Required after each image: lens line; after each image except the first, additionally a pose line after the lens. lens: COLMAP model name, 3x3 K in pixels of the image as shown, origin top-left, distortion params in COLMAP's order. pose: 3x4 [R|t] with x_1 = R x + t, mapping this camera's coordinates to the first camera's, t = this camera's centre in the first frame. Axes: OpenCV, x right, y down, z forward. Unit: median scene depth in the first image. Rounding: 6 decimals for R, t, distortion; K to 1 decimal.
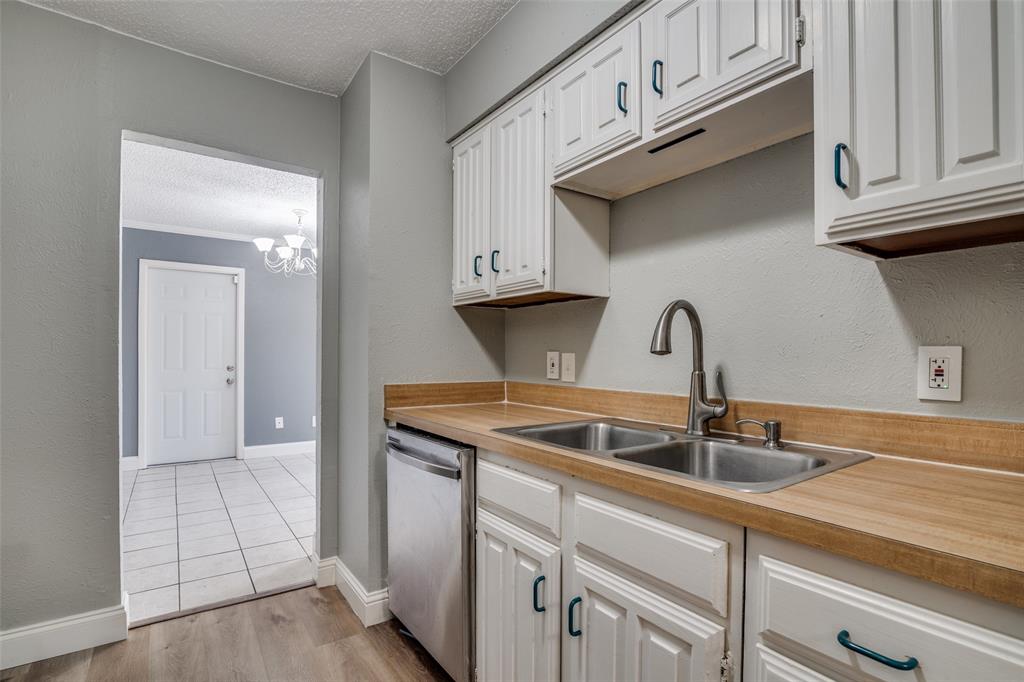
lens RADIAL K [[487.0, 0, 498.4], [0, 487.0, 357.2], [0, 0, 1]] dist [-0.005165, 0.000673]
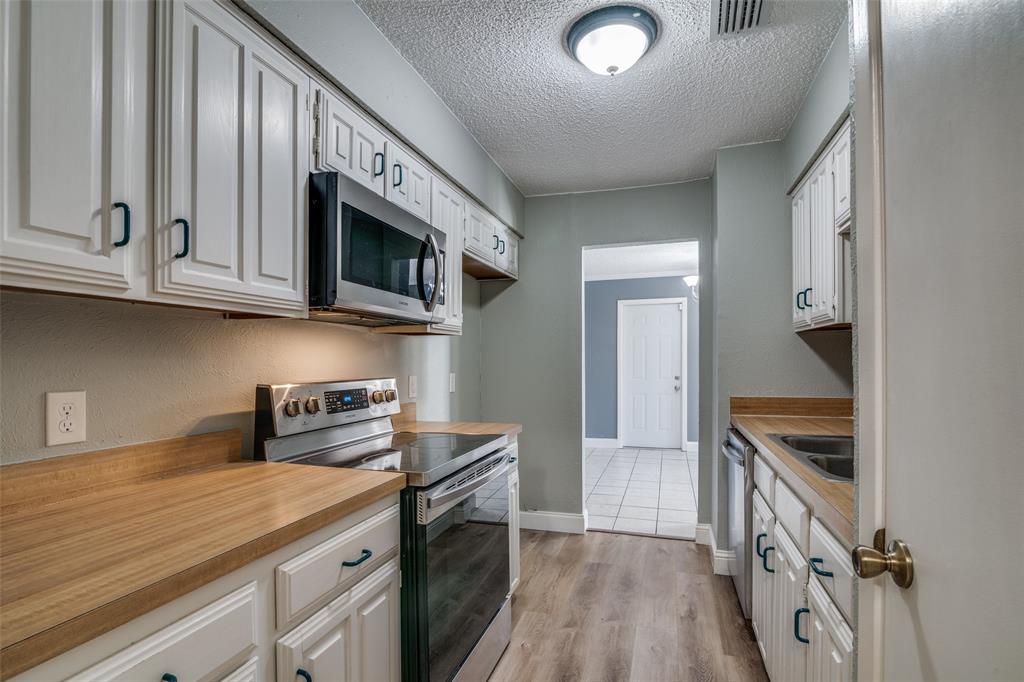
lens RADIAL K [[478.8, 0, 521.9], [0, 478.8, 360.8], [0, 0, 1]] dist [-0.017537, -0.000298]
pose [[0.631712, -0.014071, -0.775075, 0.395958], [0.009603, 0.999901, -0.010326, -0.032262], [0.775144, -0.000920, 0.631784, -0.244037]]
